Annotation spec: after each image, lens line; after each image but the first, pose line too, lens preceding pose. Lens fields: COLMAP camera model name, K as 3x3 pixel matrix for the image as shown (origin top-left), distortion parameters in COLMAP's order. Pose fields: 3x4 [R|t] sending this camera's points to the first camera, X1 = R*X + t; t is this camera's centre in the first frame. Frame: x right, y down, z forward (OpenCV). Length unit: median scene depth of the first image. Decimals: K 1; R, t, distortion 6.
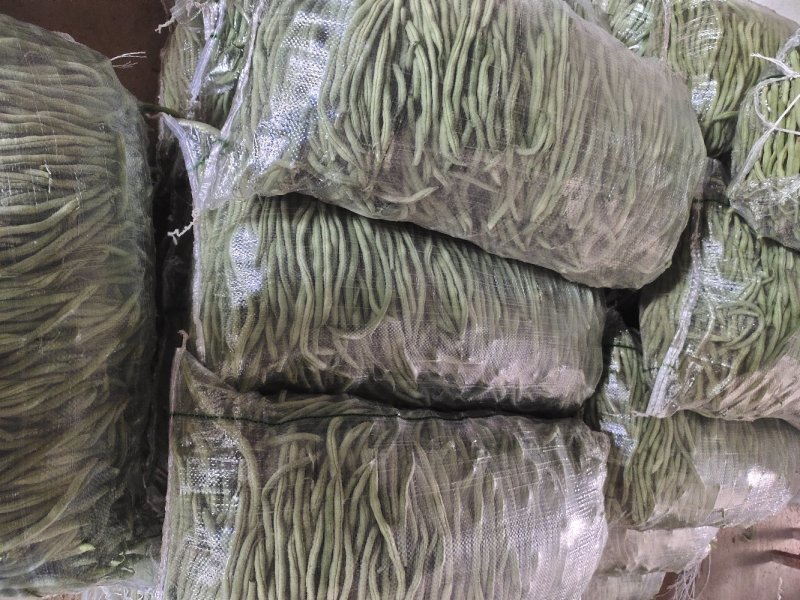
lens RADIAL K [[547.2, 0, 400.9], [0, 547.2, 299.9], [0, 0, 1]] dist [0.014577, -0.022485]
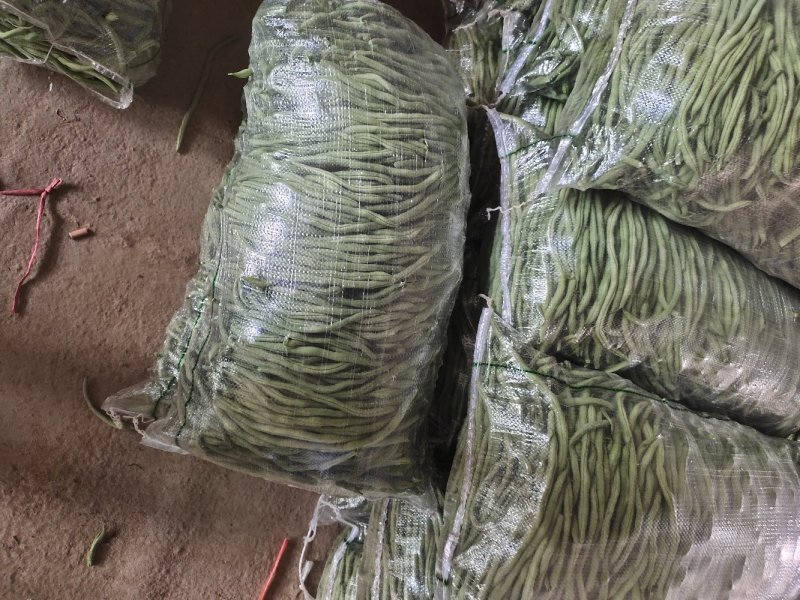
lens RADIAL K [[547.2, 0, 396.6], [0, 547.2, 300.4], [0, 0, 1]] dist [0.014577, -0.022485]
pose [[0.979427, 0.157350, -0.126345, -0.482119], [-0.159049, 0.987265, -0.003416, 0.113138], [0.124198, 0.023441, 0.991980, -0.182494]]
